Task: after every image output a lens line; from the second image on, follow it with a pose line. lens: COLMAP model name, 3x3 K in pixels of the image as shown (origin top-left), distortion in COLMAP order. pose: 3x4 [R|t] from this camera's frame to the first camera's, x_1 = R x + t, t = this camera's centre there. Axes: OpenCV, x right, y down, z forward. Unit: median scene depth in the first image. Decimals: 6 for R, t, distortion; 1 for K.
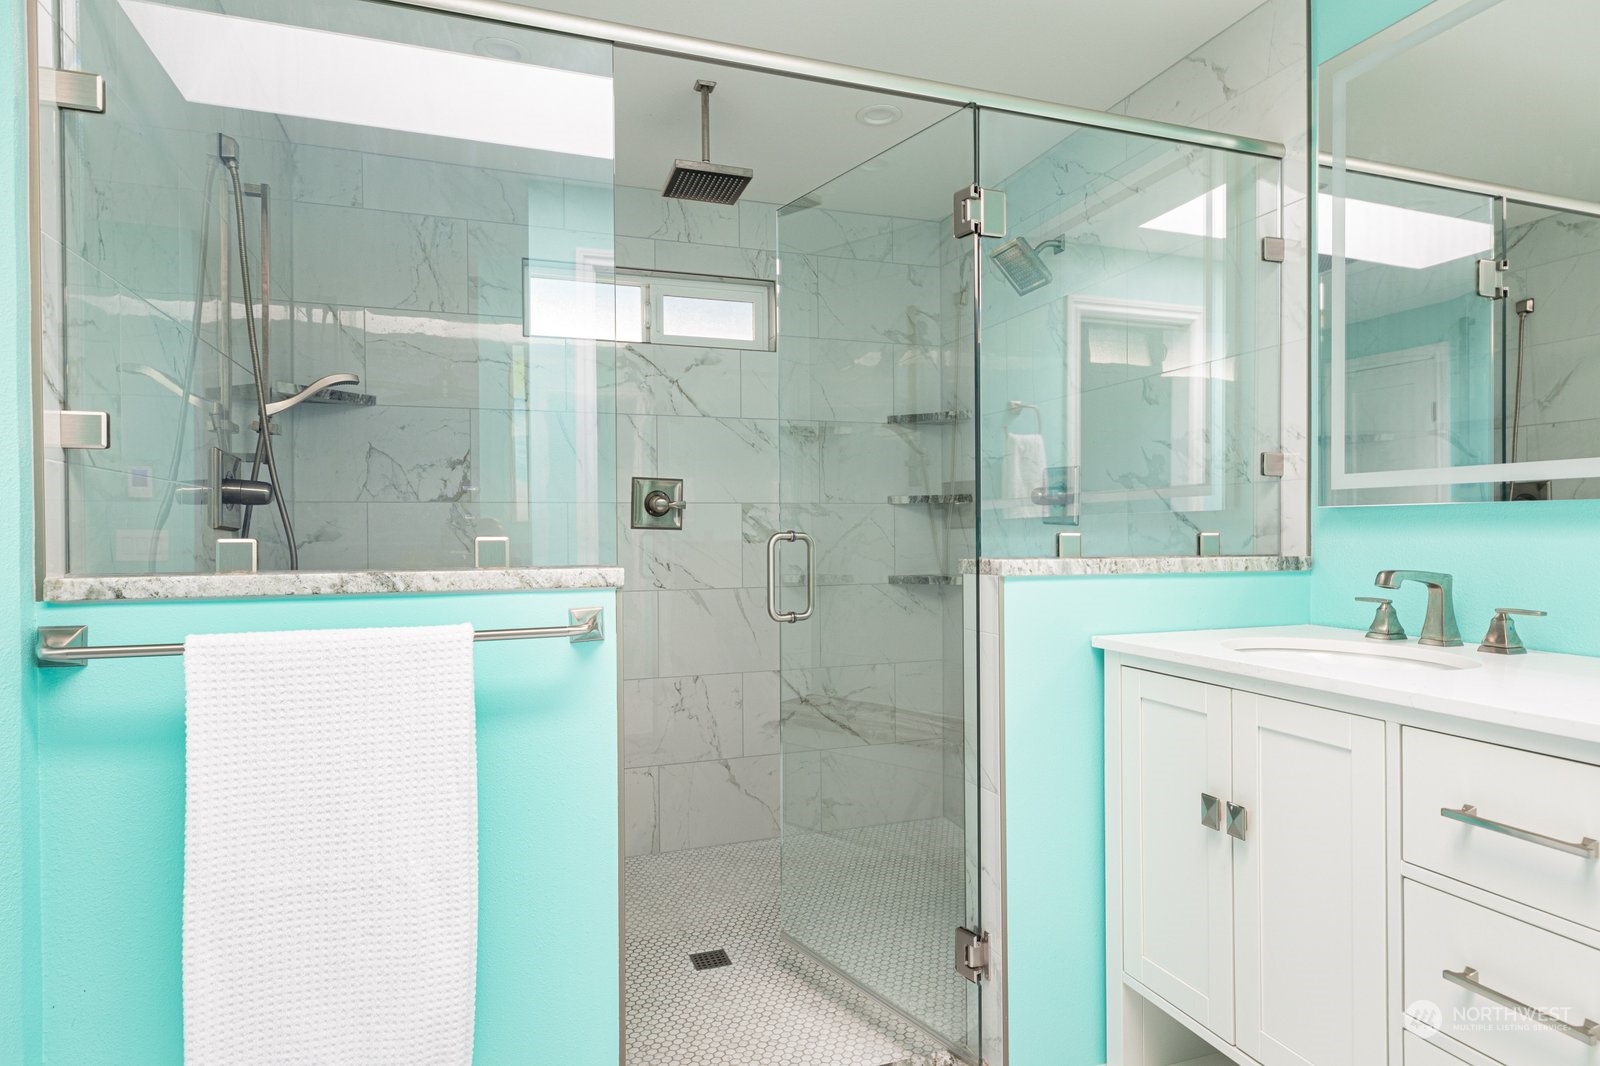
lens RADIAL K [[895.5, 0, 802.6], [0, 895.5, 536.1], [0, 0, 1]] dist [0.016641, -0.000482]
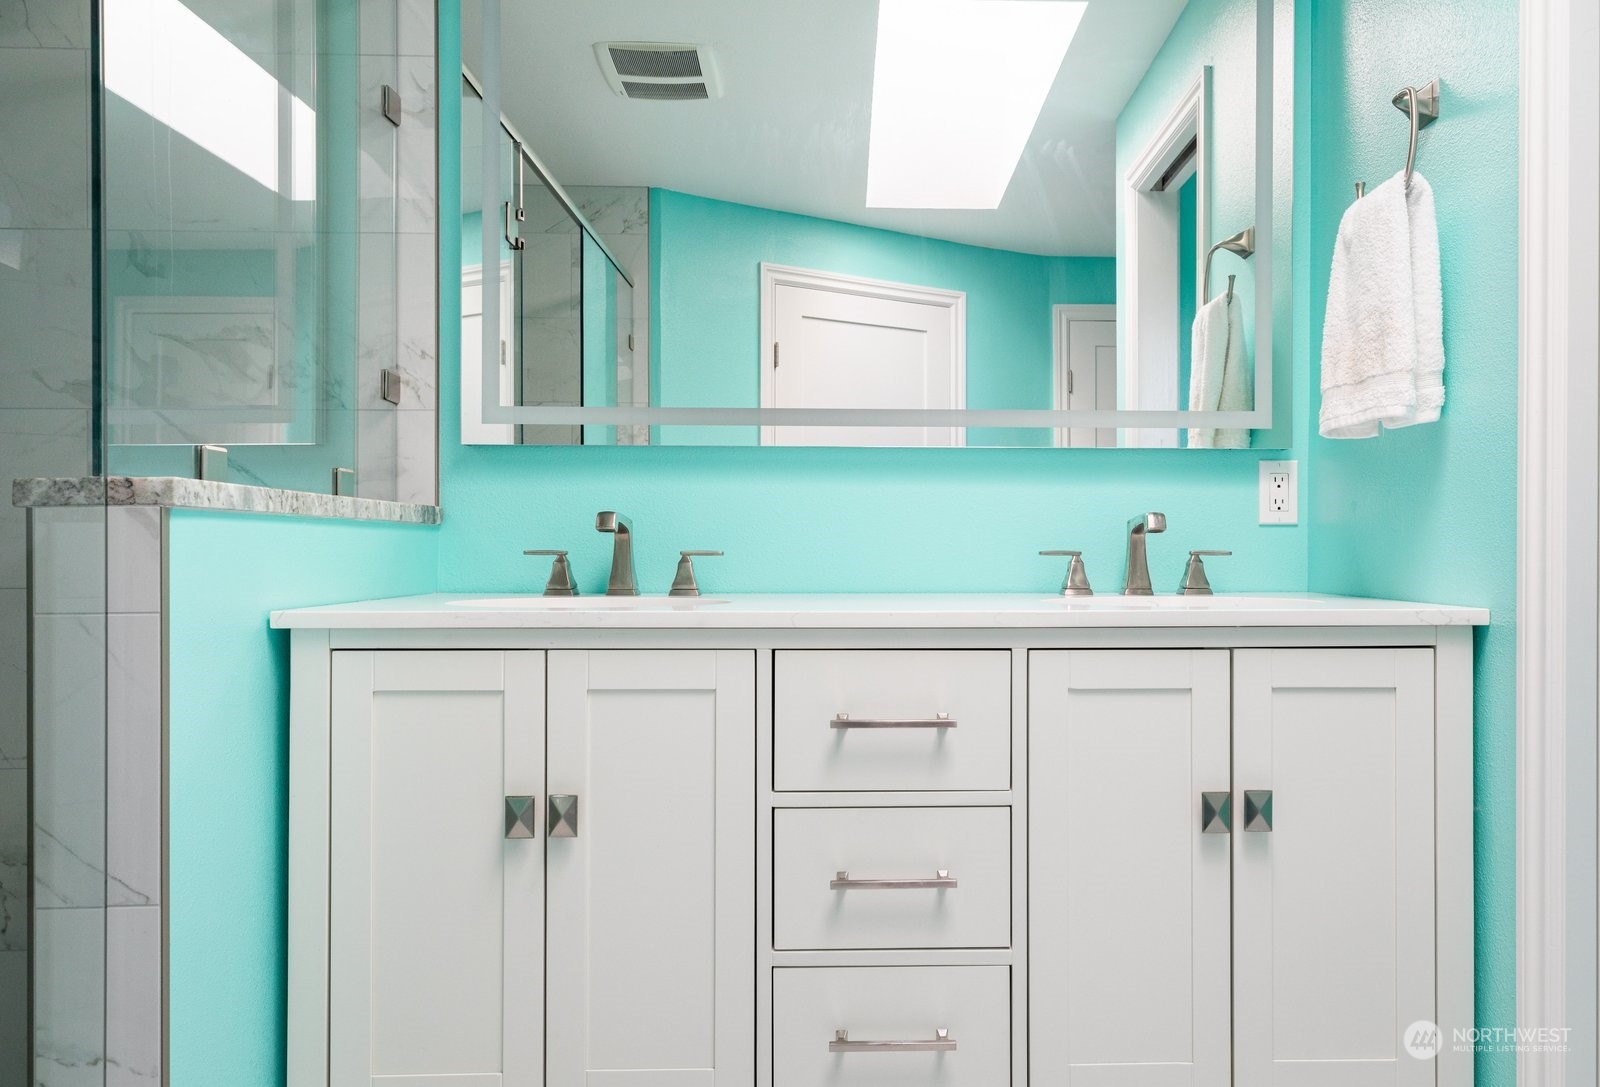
lens RADIAL K [[1132.4, 0, 877.1], [0, 1132.4, 547.7], [0, 0, 1]] dist [0.012256, 0.008290]
pose [[0.309972, 0.006096, 0.950726, -0.296063], [0.002501, 0.999971, -0.007227, 0.072478], [-0.950743, 0.004618, 0.309947, 0.346349]]
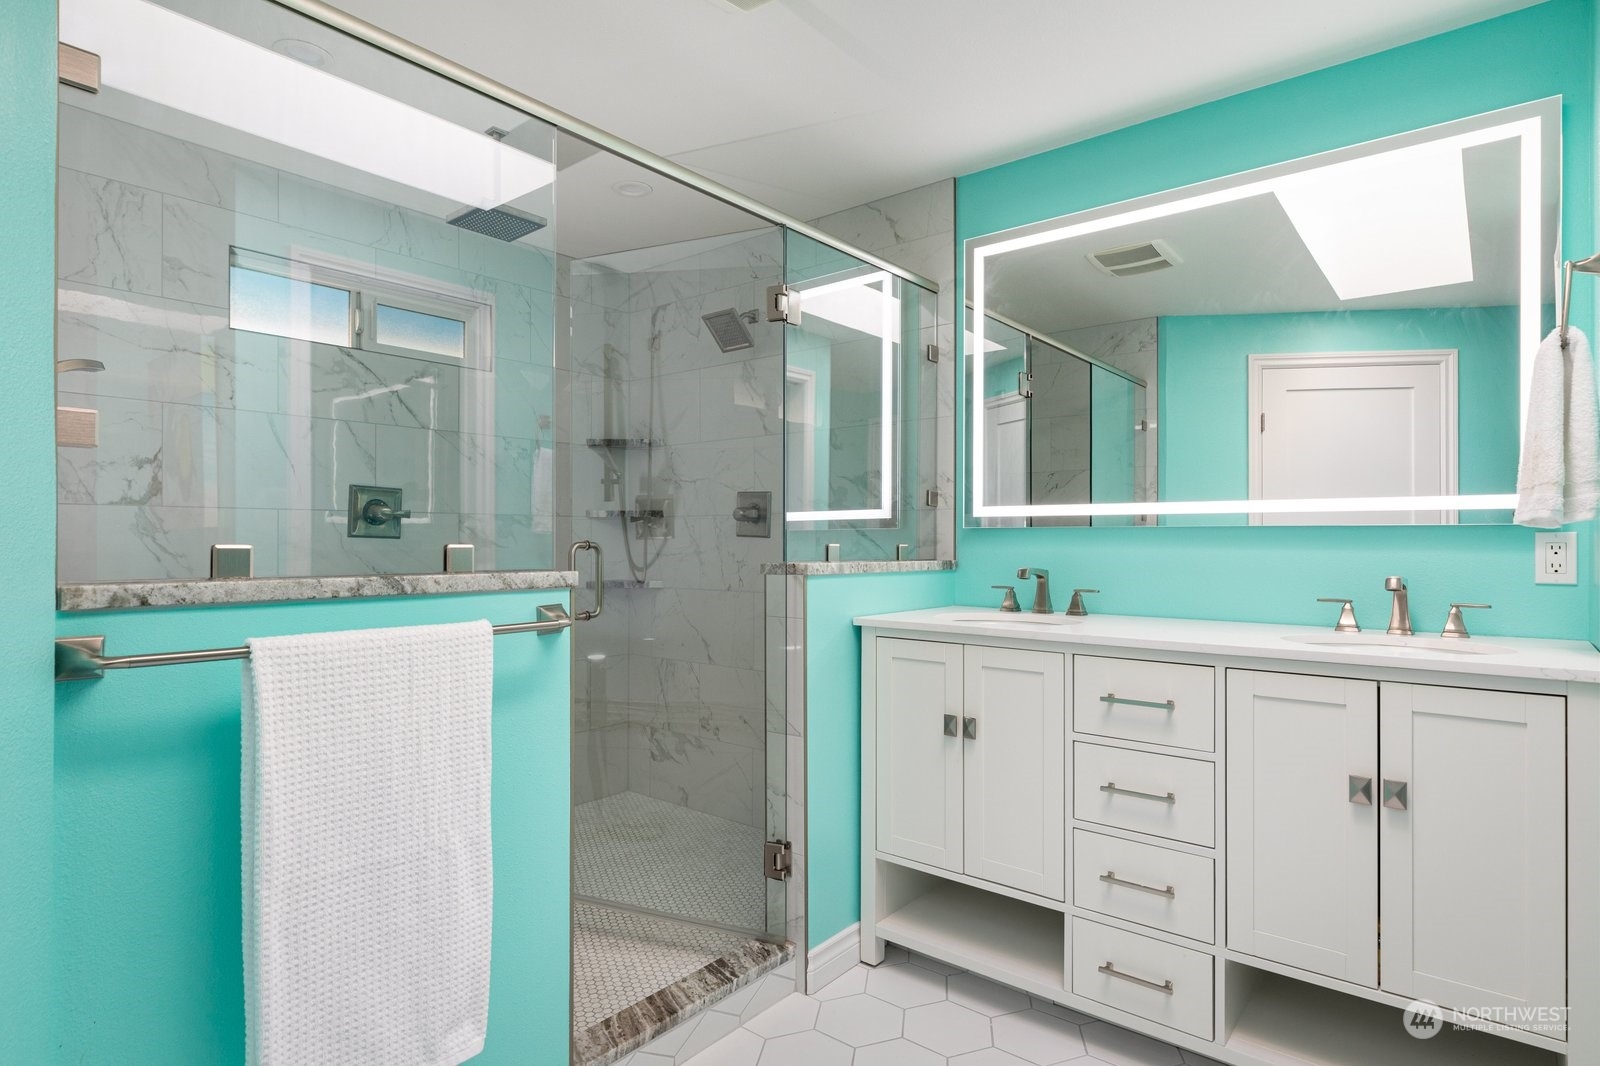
lens RADIAL K [[852.9, 0, 796.9], [0, 852.9, 536.5], [0, 0, 1]] dist [0.007737, 0.000408]
pose [[0.860125, 0.010023, 0.509985, -0.427868], [-0.003838, 0.999906, -0.013178, 0.002938], [-0.510069, 0.009377, 0.860083, -0.101430]]
